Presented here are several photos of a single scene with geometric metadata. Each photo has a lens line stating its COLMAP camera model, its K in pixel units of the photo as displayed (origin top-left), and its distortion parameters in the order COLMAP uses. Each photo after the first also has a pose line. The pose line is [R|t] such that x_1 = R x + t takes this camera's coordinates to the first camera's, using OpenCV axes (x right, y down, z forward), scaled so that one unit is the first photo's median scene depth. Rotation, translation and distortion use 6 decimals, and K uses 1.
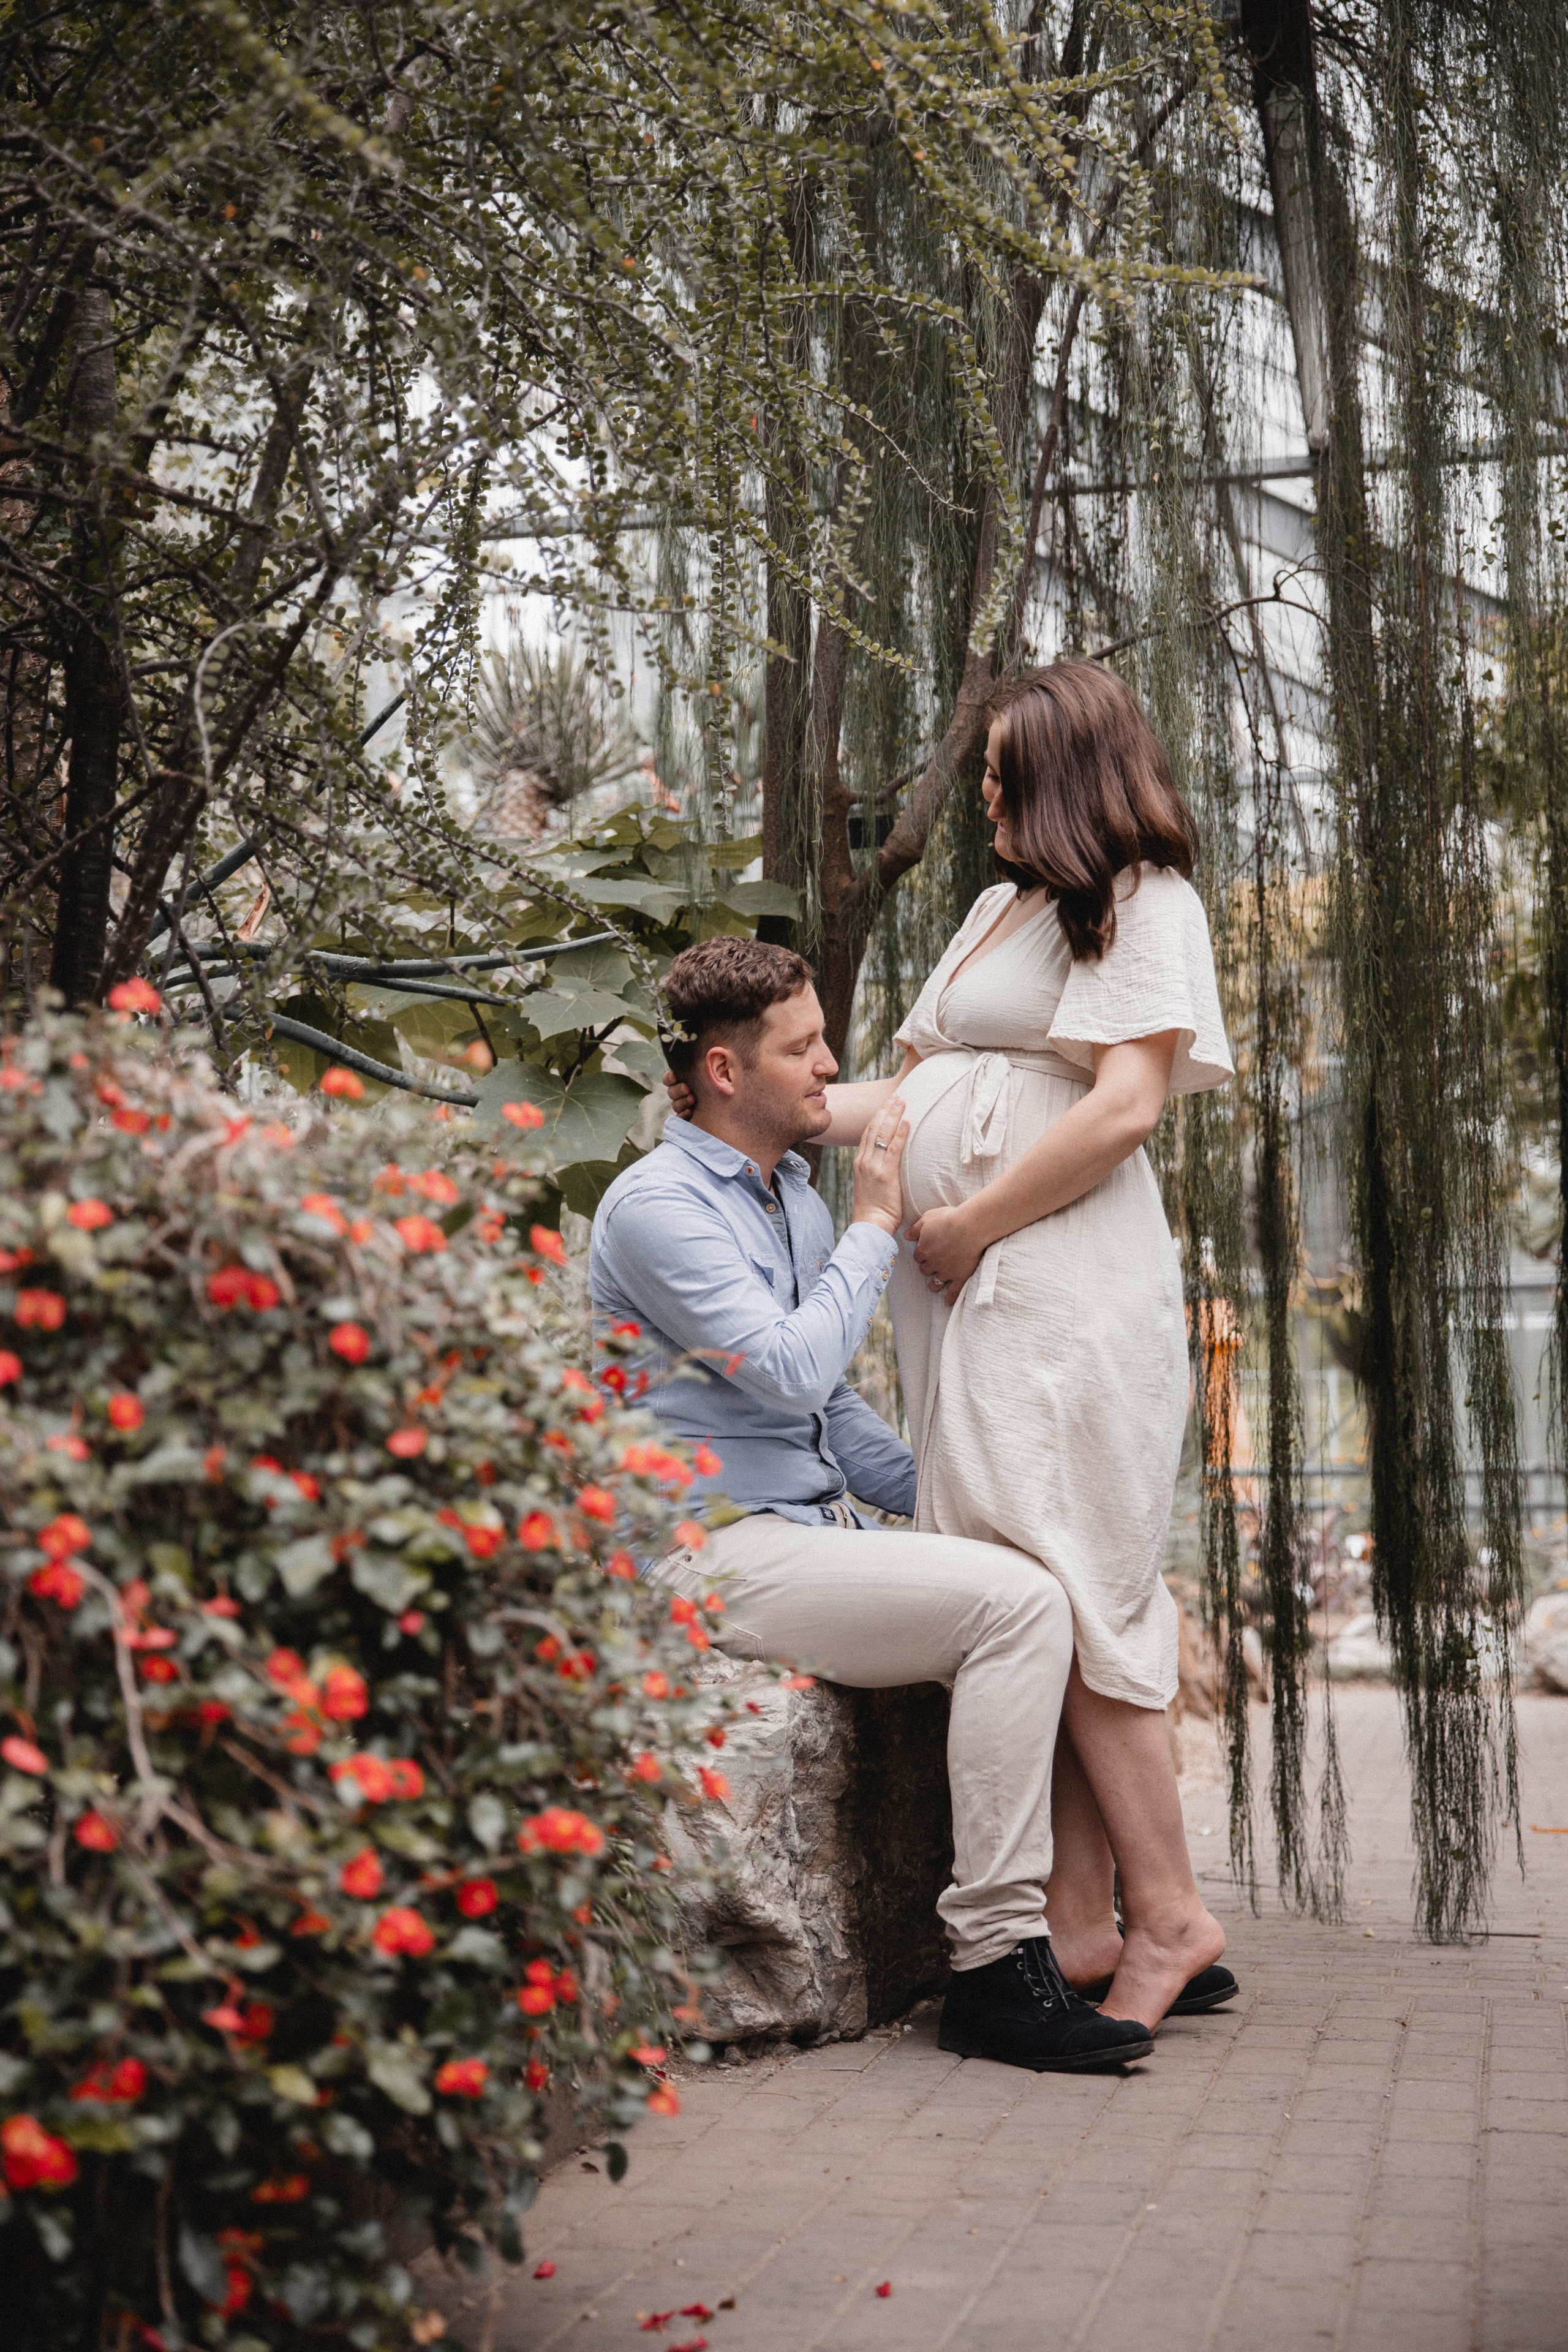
lens RADIAL K [[3422.7, 0, 791.2], [0, 3422.7, 1184.8], [0, 0, 1]] dist [0.121726, 0.007637]
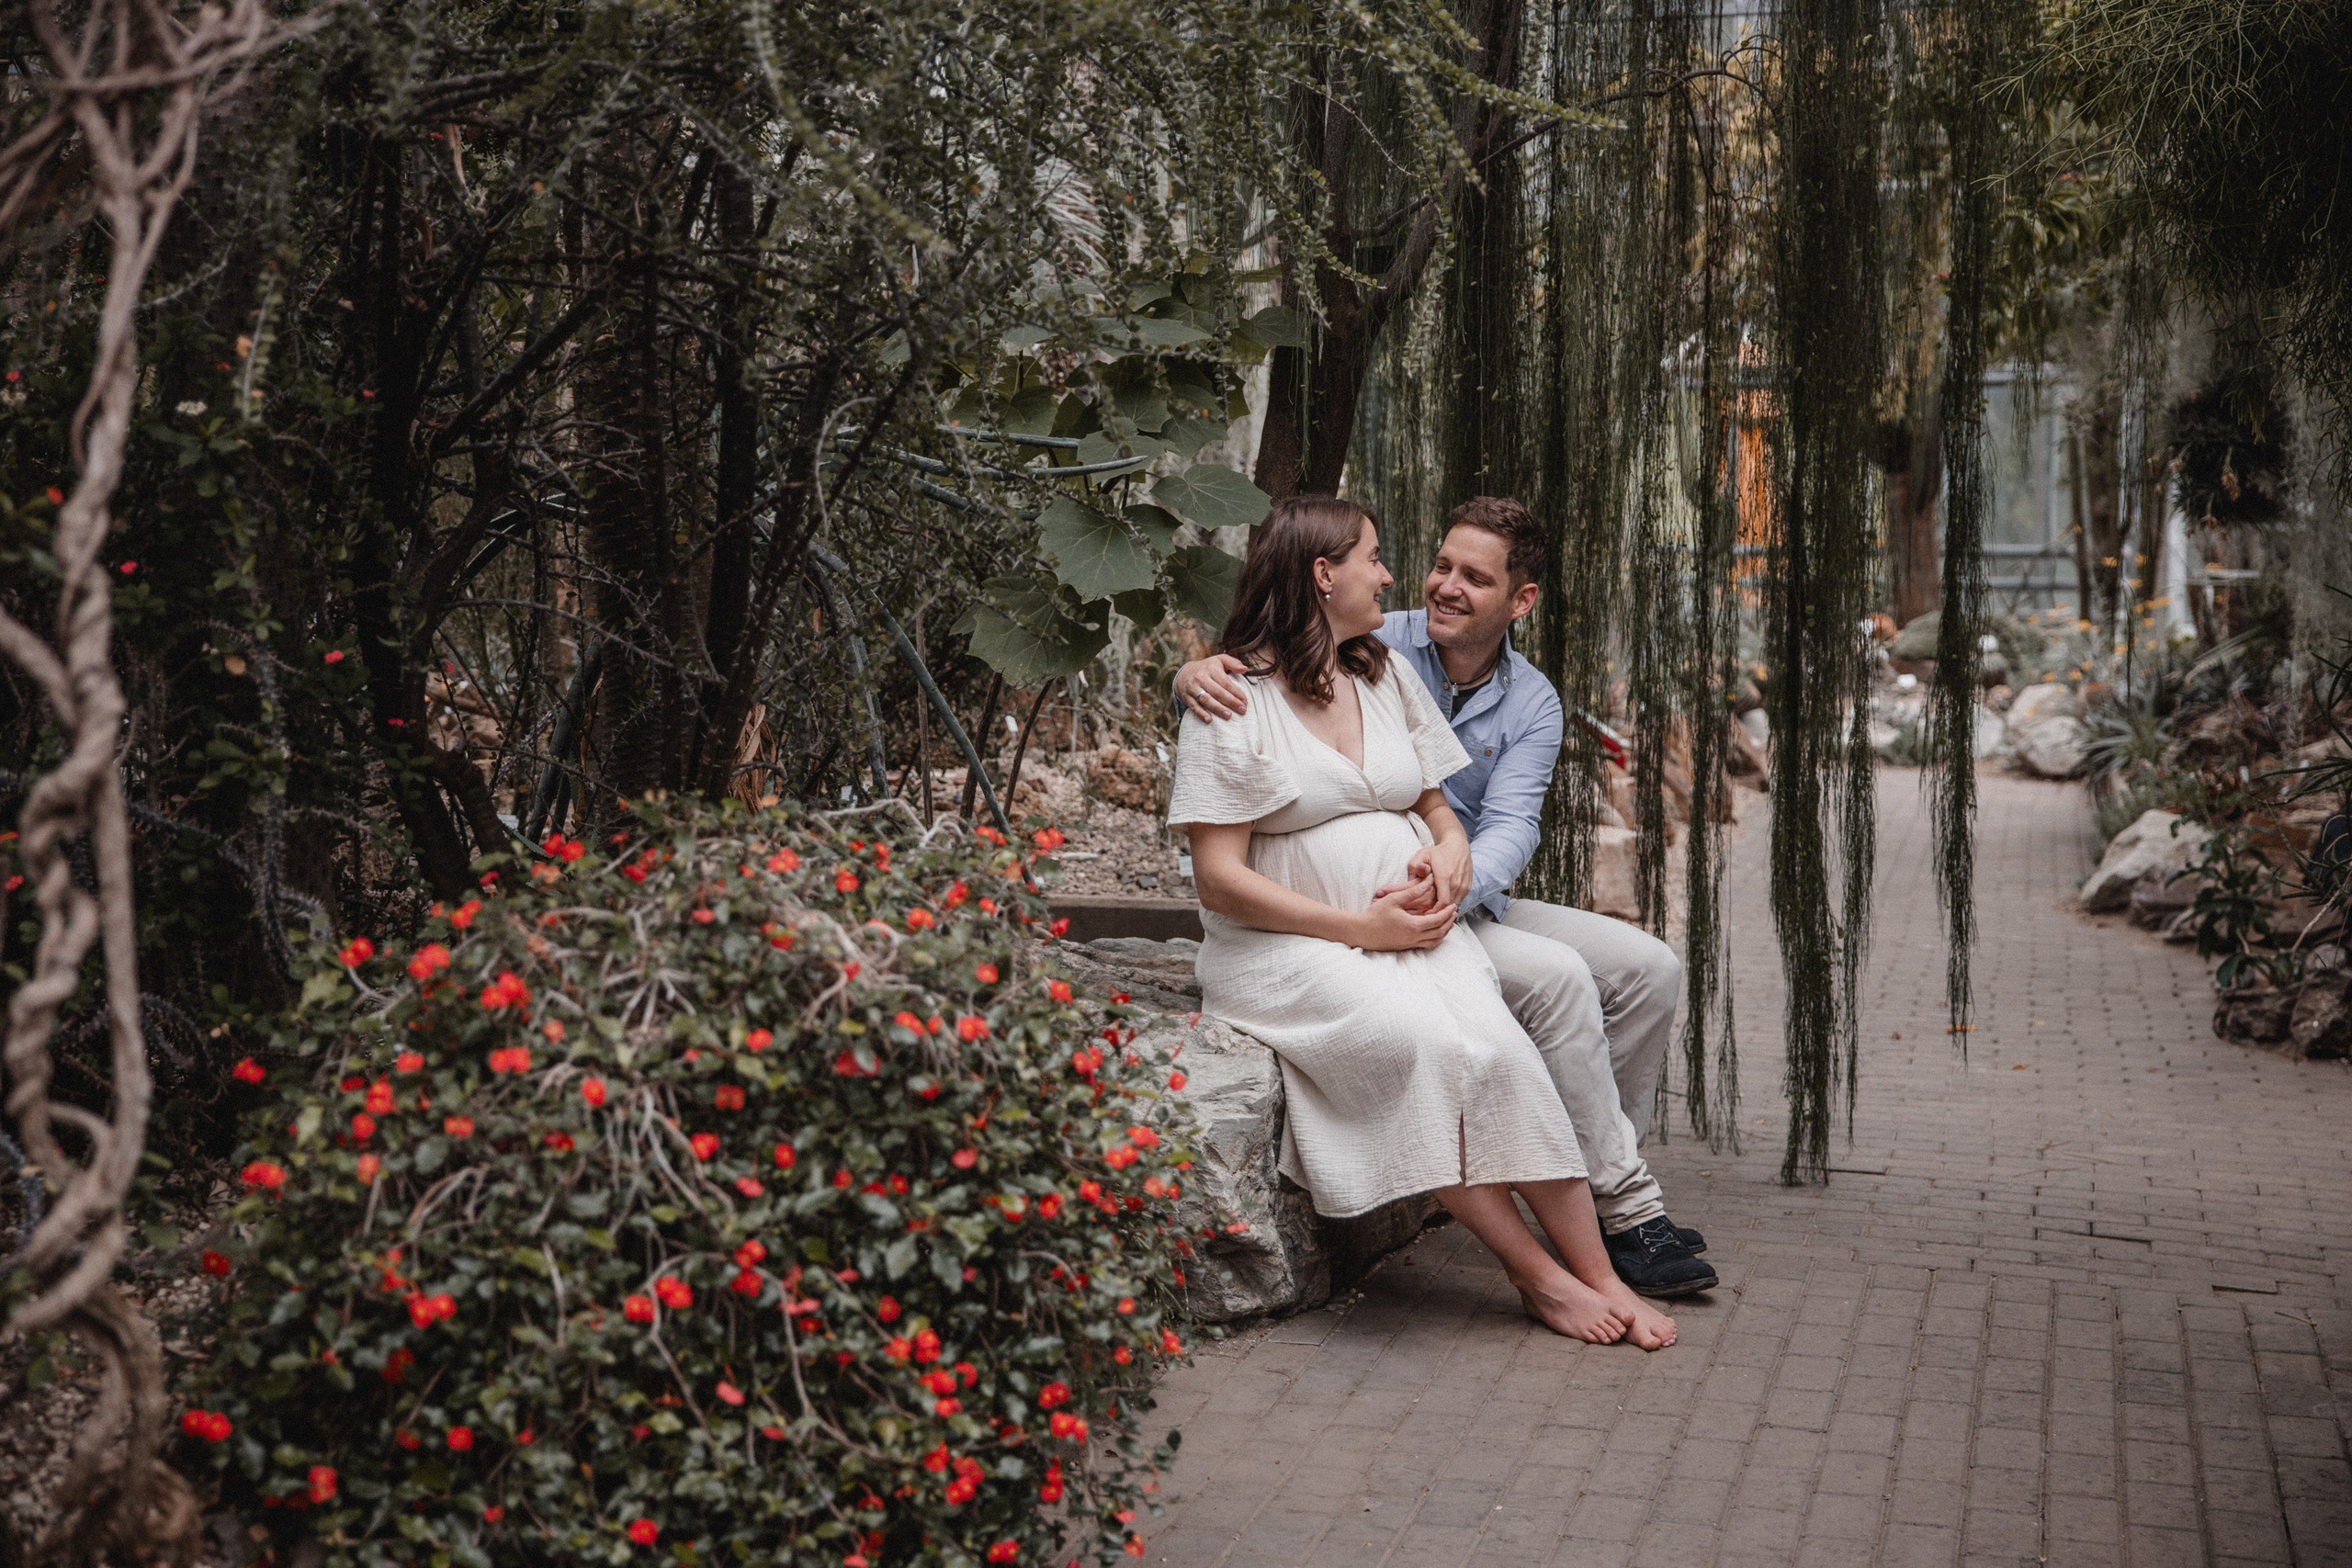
lens RADIAL K [[3422.4, 0, 1171.6], [0, 3422.4, 758.2], [0, 0, 1]] dist [0.121726, 0.007637]
pose [[0.997571, 0.017292, -0.067469, 0.082554], [-0.002062, 0.975599, 0.219548, -0.444648], [0.069619, -0.218876, 0.973266, -0.458863]]
